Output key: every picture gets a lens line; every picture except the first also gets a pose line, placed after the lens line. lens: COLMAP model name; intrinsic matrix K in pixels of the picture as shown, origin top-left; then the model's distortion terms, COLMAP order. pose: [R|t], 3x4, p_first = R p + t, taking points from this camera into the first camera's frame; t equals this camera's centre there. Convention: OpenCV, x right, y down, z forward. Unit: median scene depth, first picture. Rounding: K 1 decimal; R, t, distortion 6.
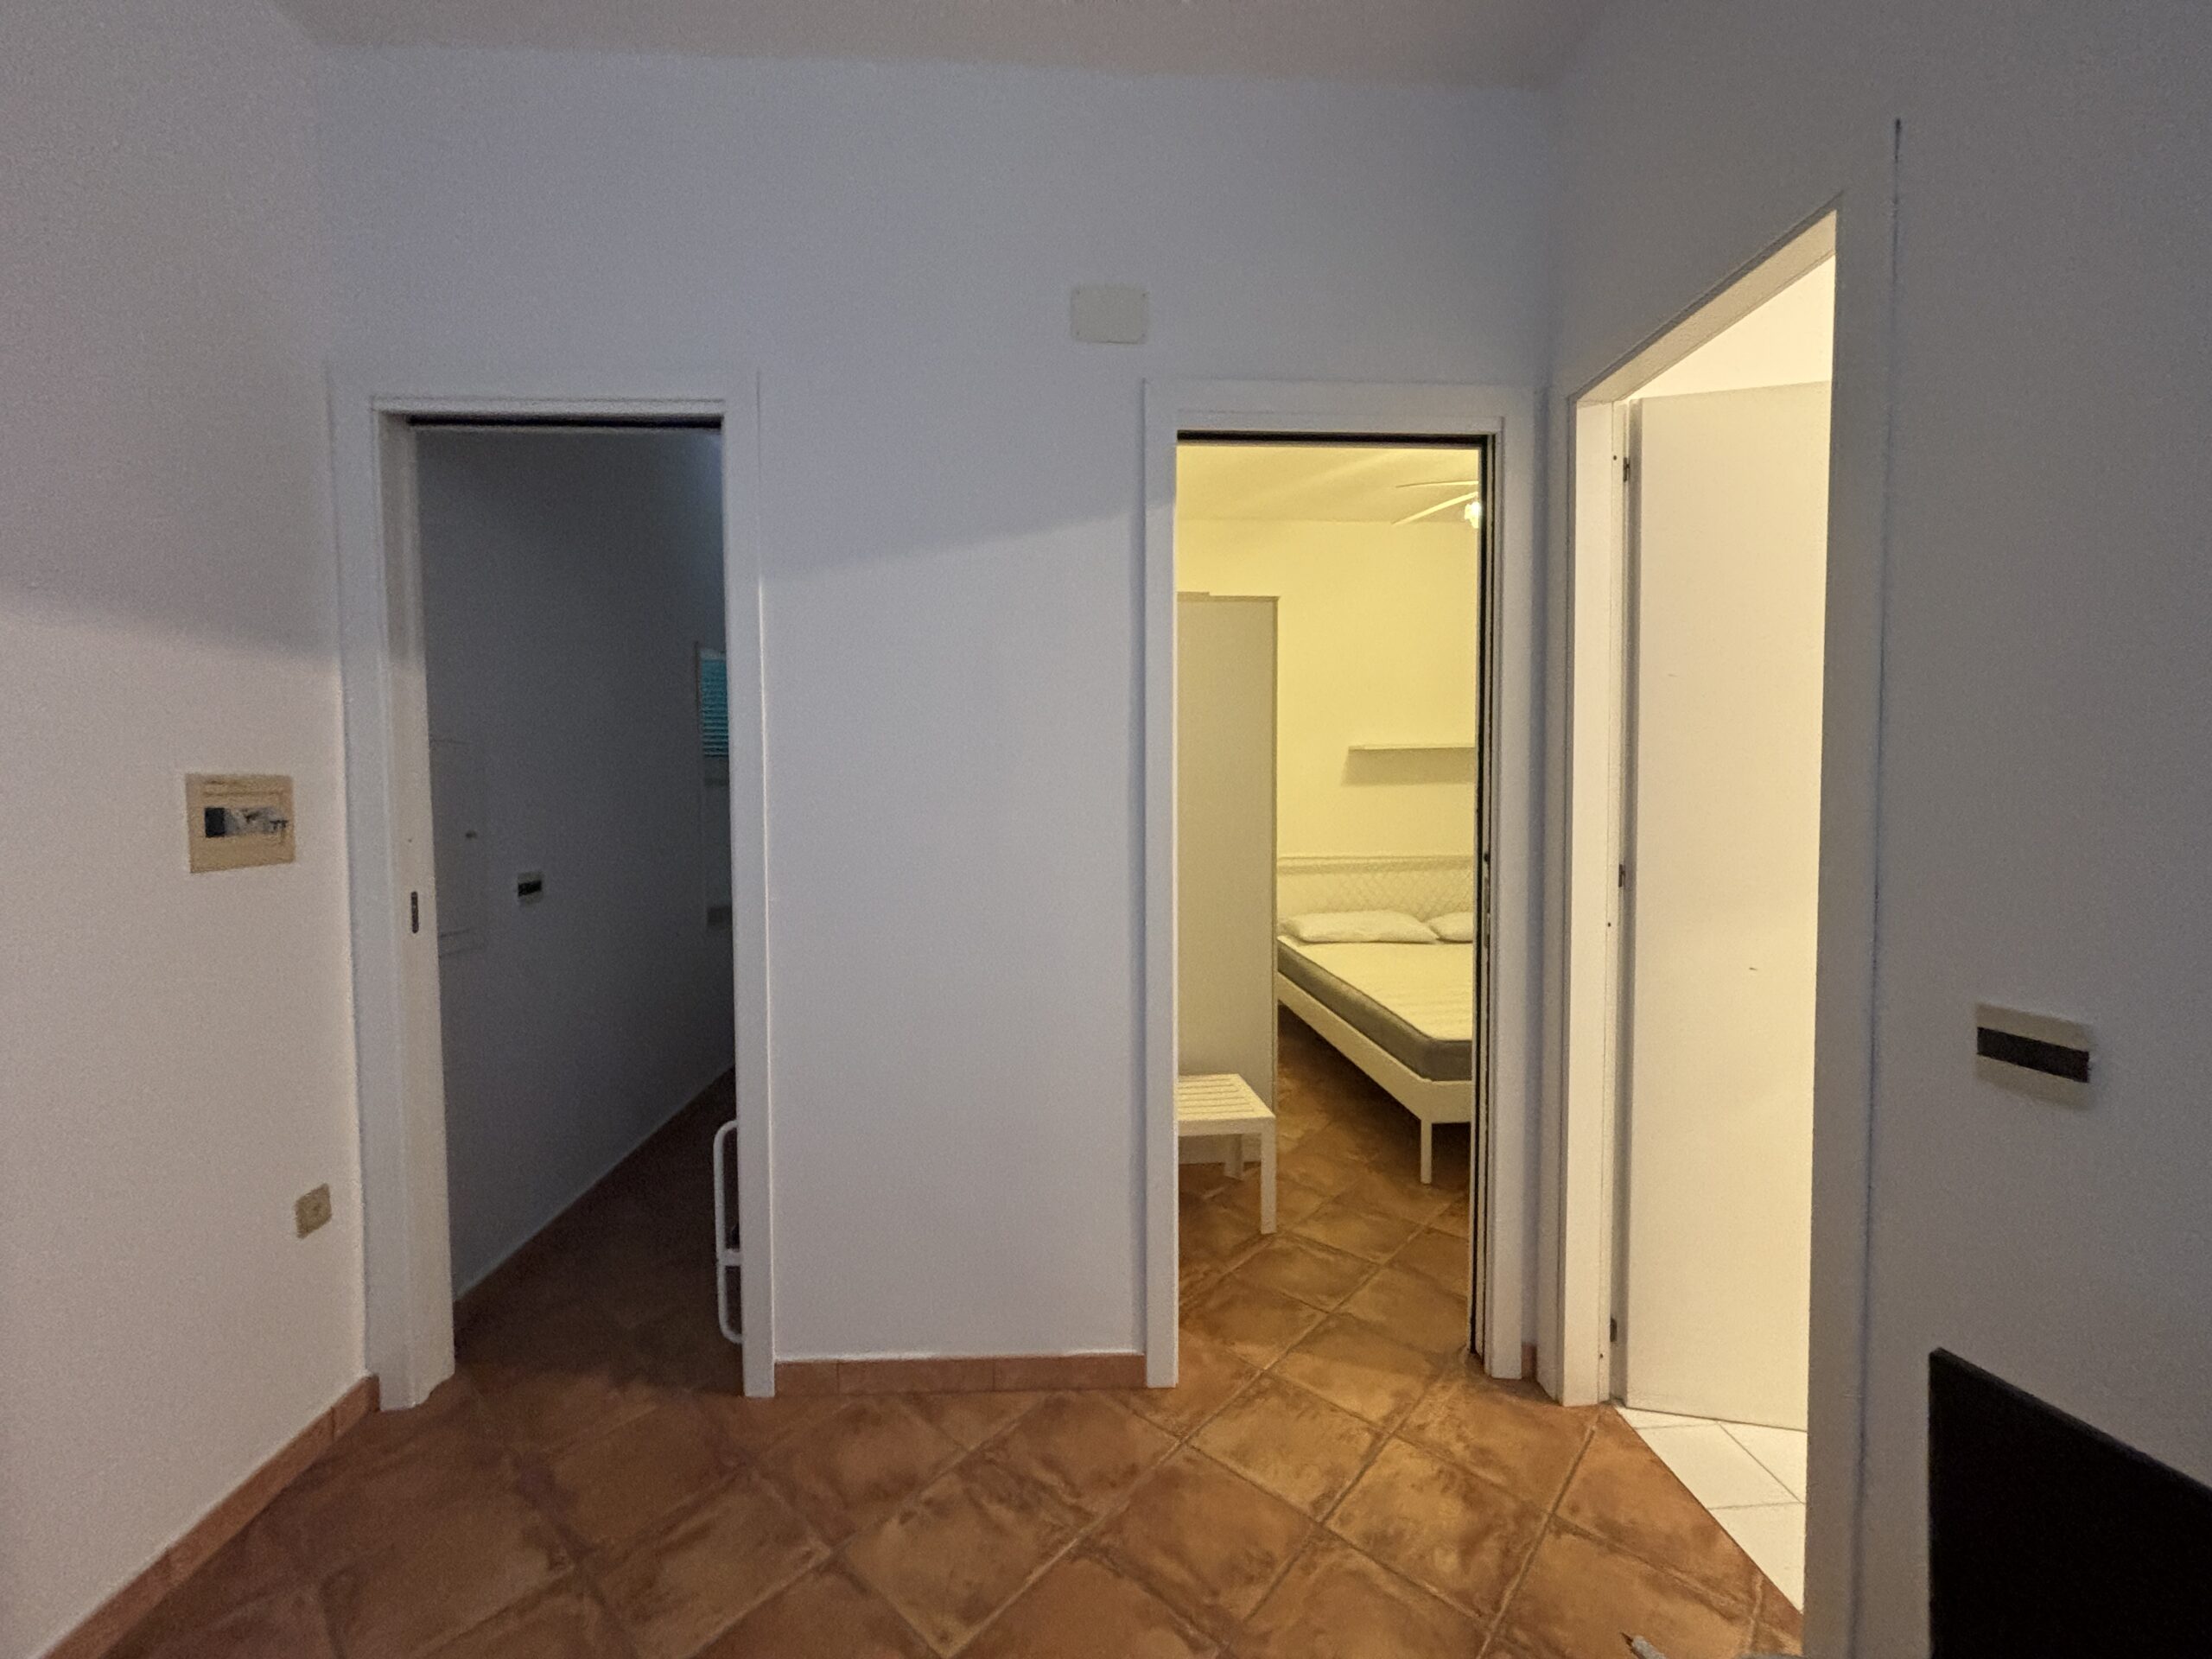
lens RADIAL K [[890.8, 0, 1108.0], [0, 890.8, 824.3], [0, 0, 1]] dist [-0.001577, 0.000395]
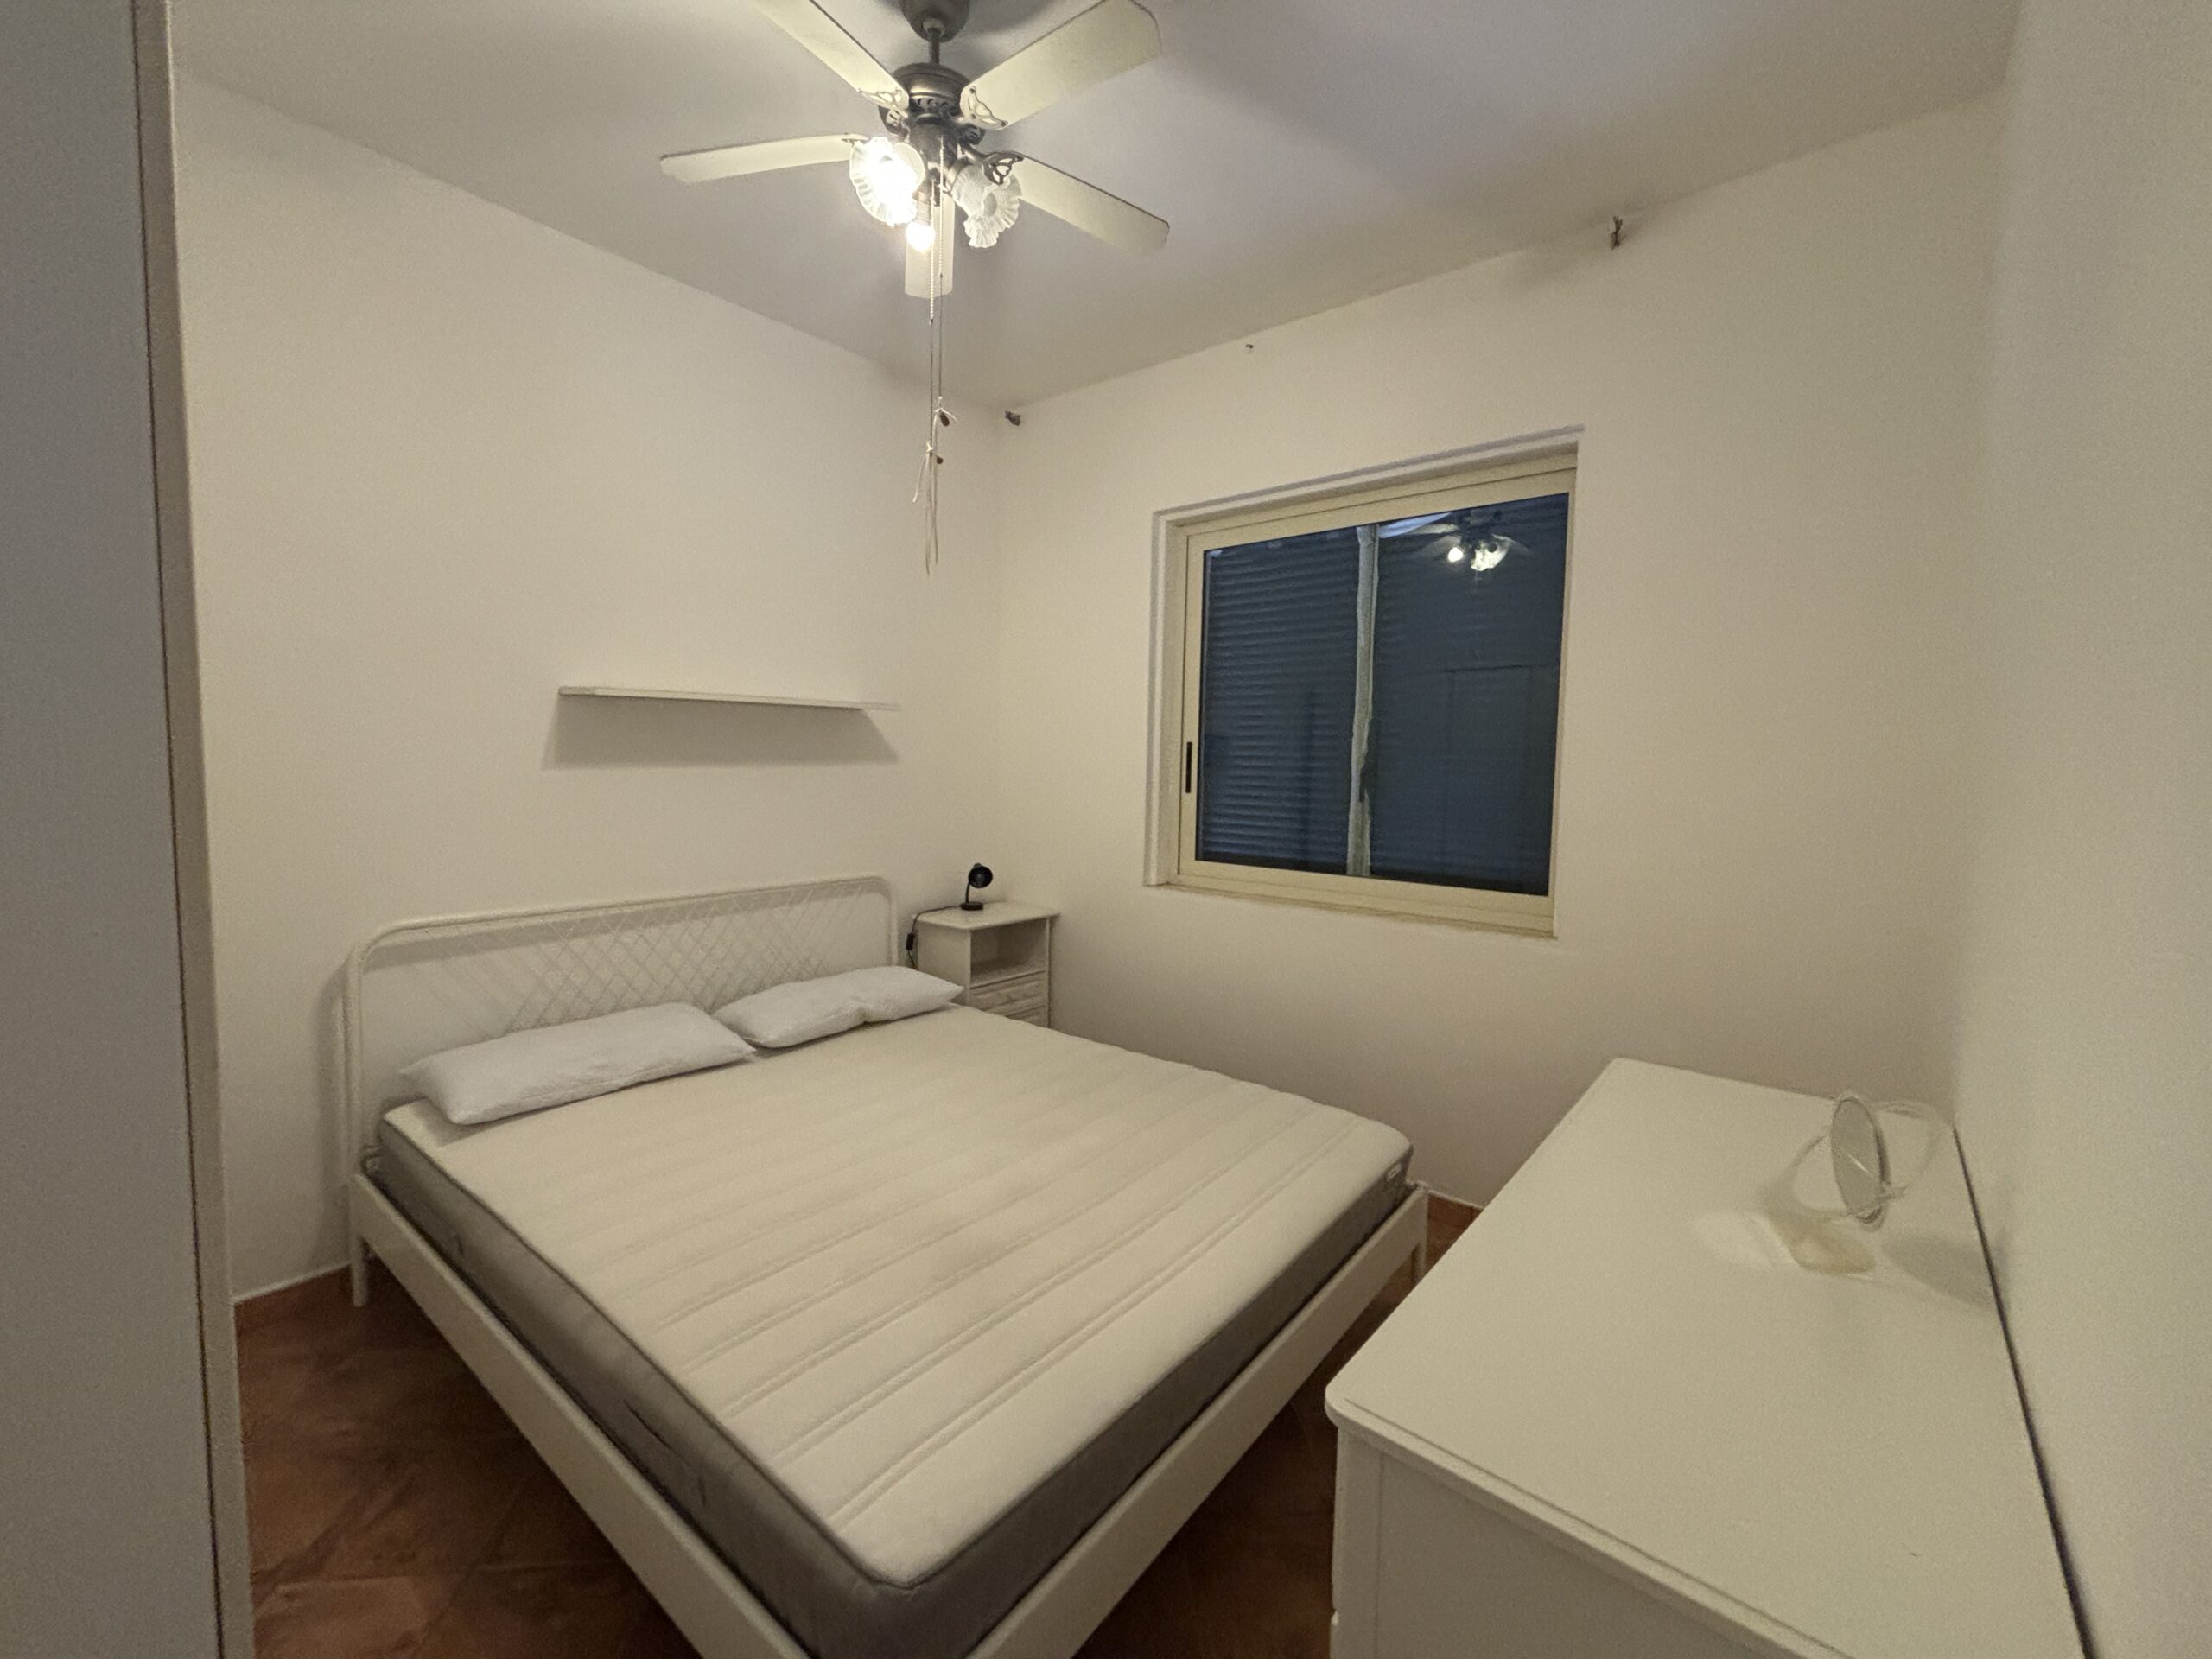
lens RADIAL K [[903.4, 0, 1108.5], [0, 903.4, 814.9], [0, 0, 1]] dist [-0.009773, 0.000149]
pose [[0.680083, -0.030371, 0.732506, 0.201658], [0.008111, 0.999392, 0.033906, -0.056759], [-0.733090, -0.017118, 0.679916, 0.790460]]
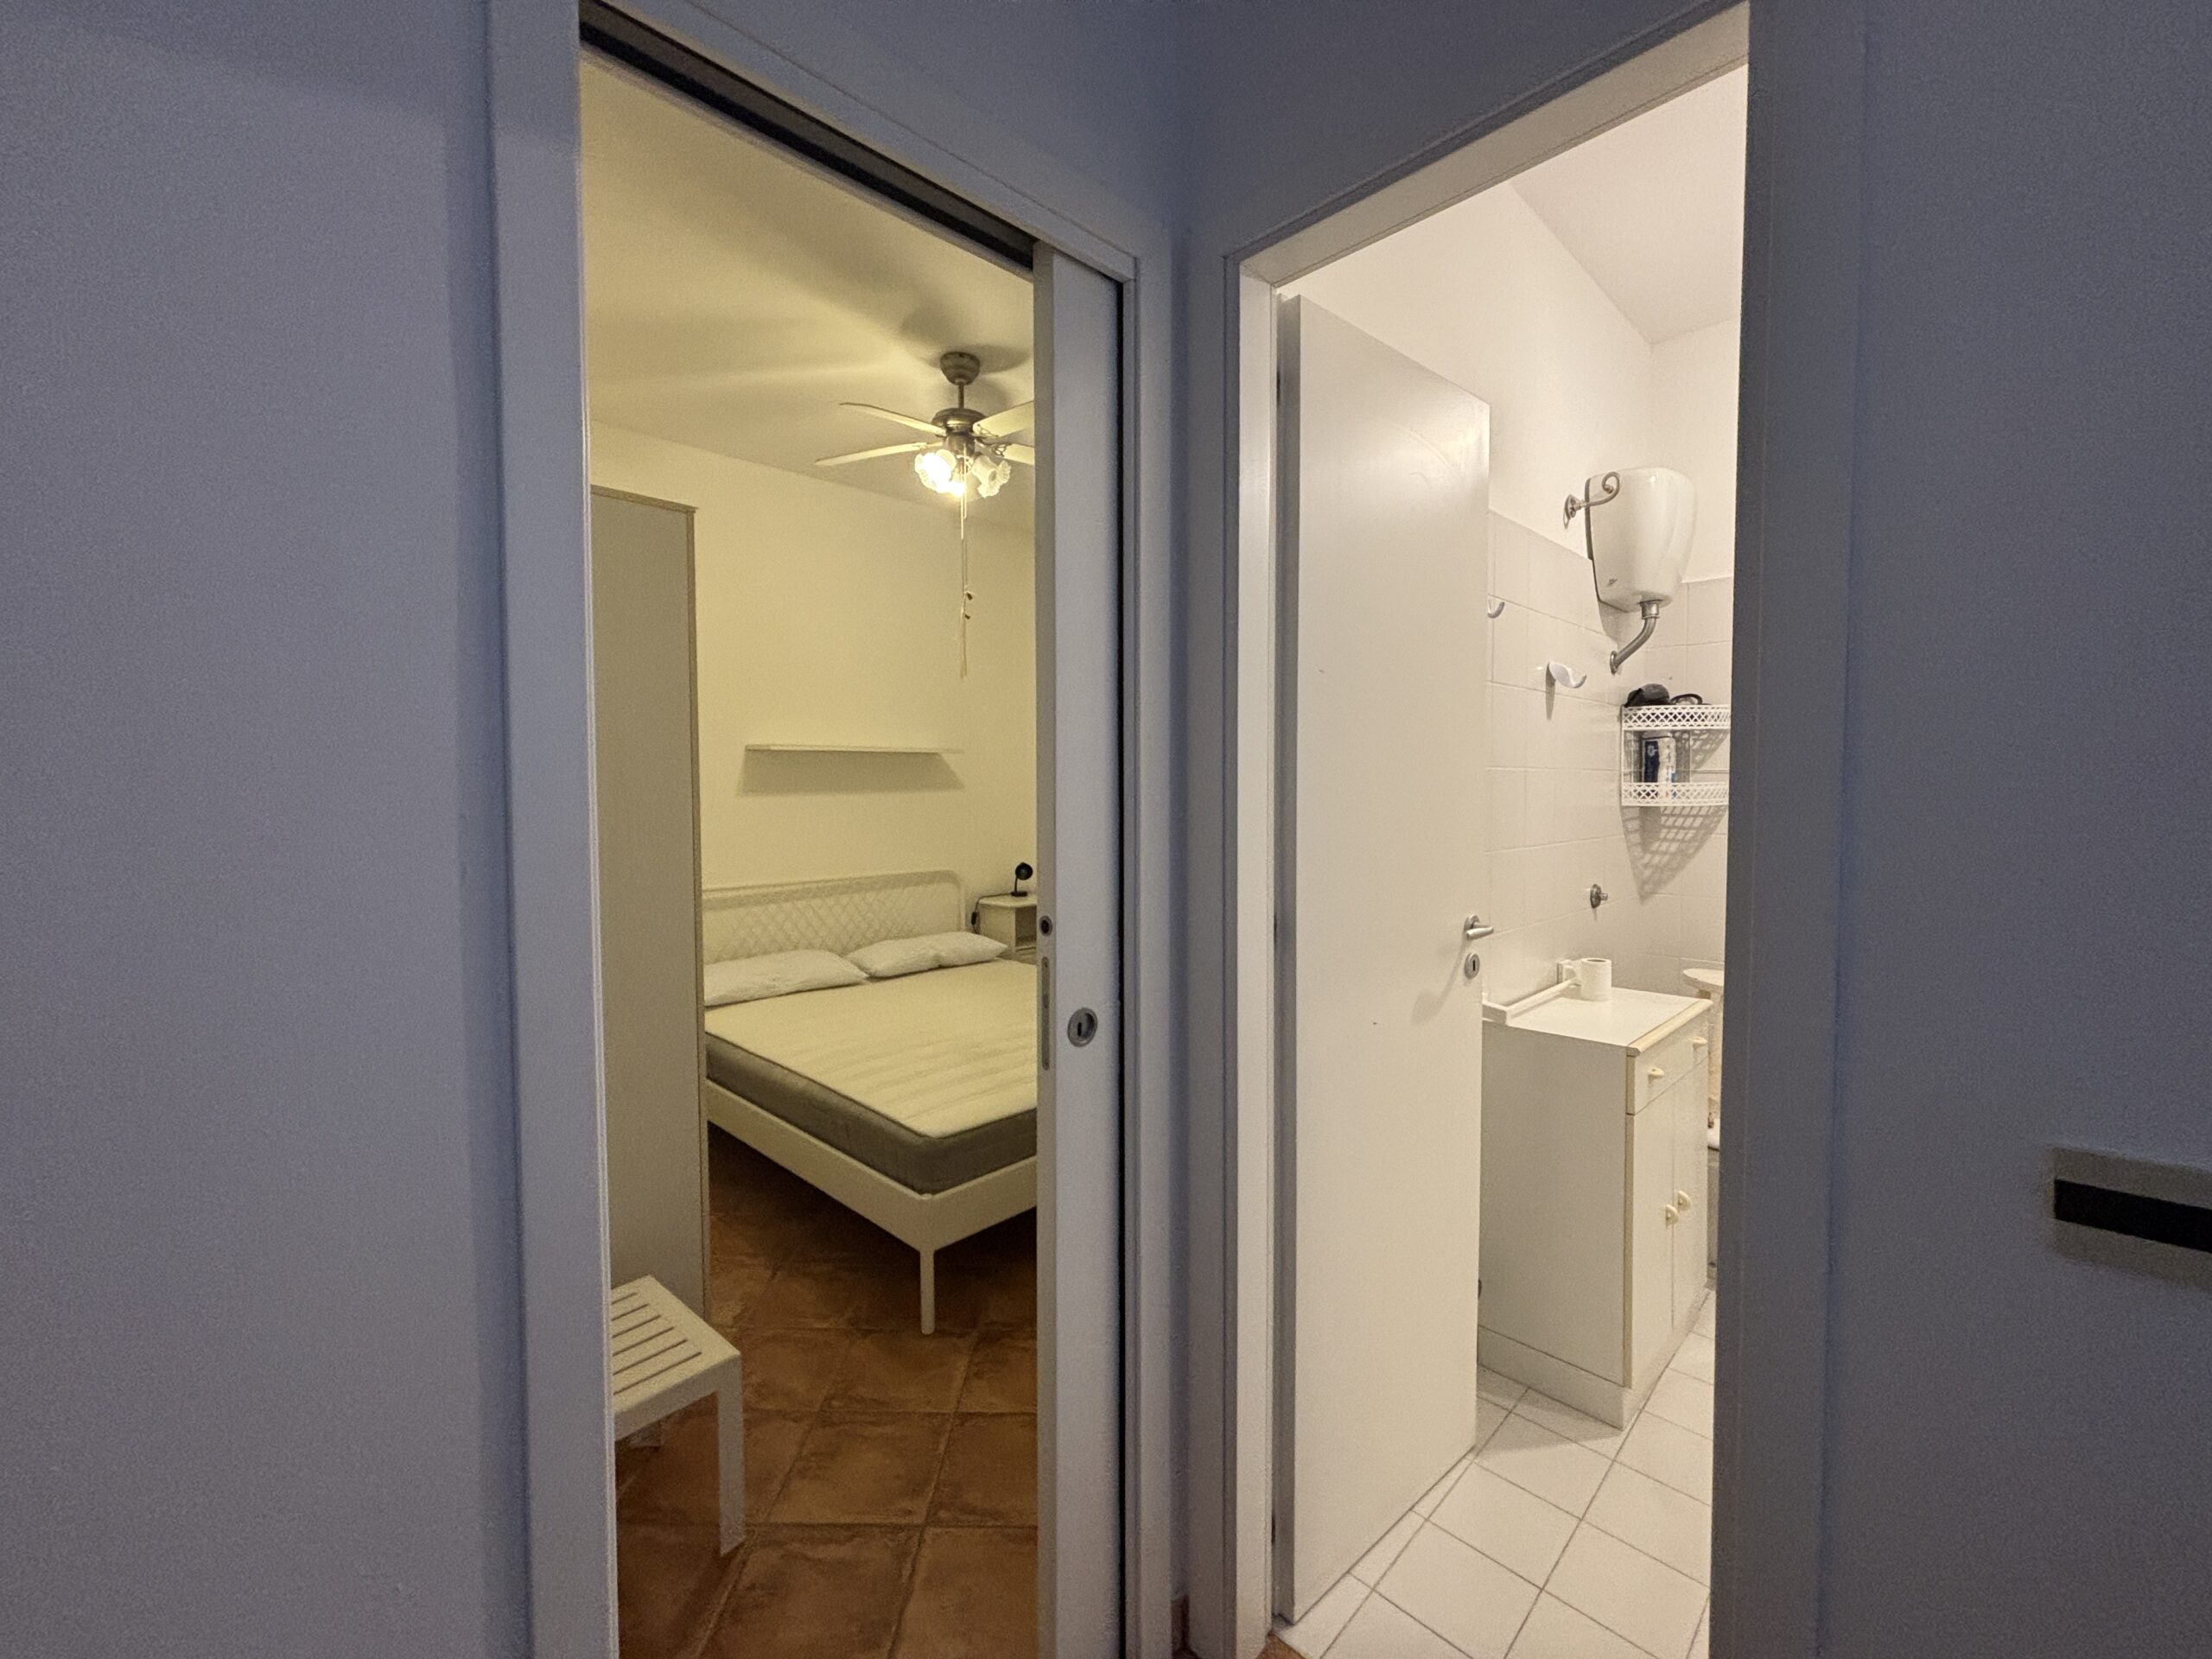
lens RADIAL K [[890.8, 0, 1108.0], [0, 890.8, 824.3], [0, 0, 1]] dist [-0.001577, 0.000395]
pose [[0.753275, -0.022021, 0.657336, -0.013198], [0.023707, 0.999699, 0.006324, -0.027568], [-0.657278, 0.010820, 0.753571, 0.360275]]
